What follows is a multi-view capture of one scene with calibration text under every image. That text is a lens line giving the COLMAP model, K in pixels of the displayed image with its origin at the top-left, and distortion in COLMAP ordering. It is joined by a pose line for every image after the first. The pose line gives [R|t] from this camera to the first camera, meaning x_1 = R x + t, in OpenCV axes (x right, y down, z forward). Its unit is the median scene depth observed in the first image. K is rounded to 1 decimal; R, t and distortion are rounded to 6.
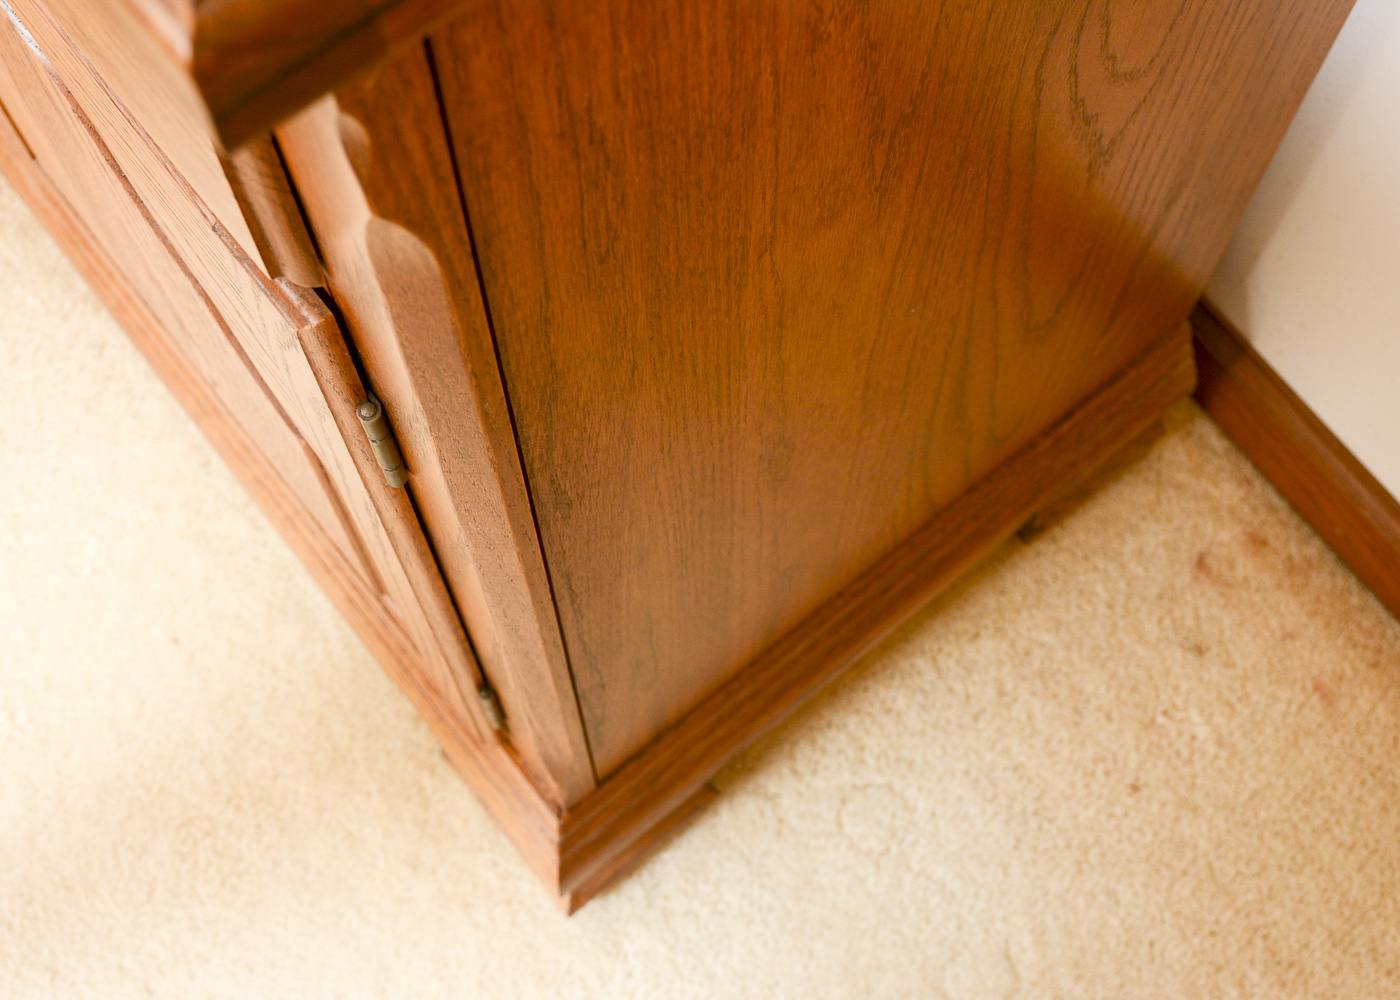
lens RADIAL K [[1906.4, 0, 701.4], [0, 1906.4, 499.9], [0, 0, 1]] dist [-0.026315, 0.000000]
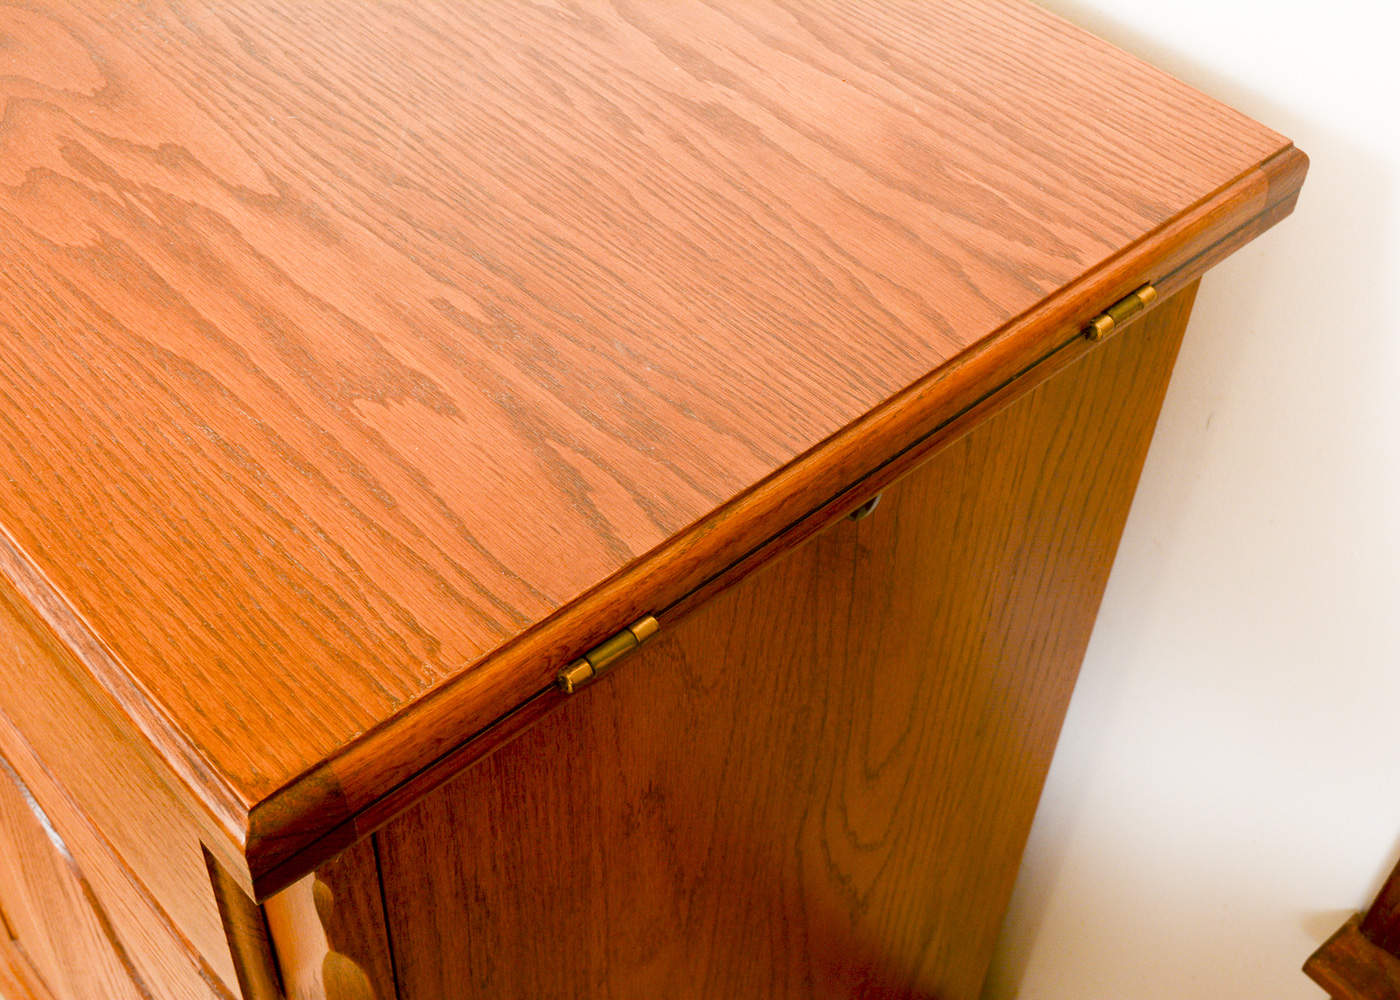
lens RADIAL K [[1826.8, 0, 699.6], [0, 1826.8, 499.8], [0, 0, 1]] dist [-0.055528, 0.000000]
pose [[0.997192, -0.015186, 0.073329, 0.014319], [0.043609, 0.913811, -0.403792, 0.096543], [-0.060877, 0.405856, 0.911907, -0.383336]]
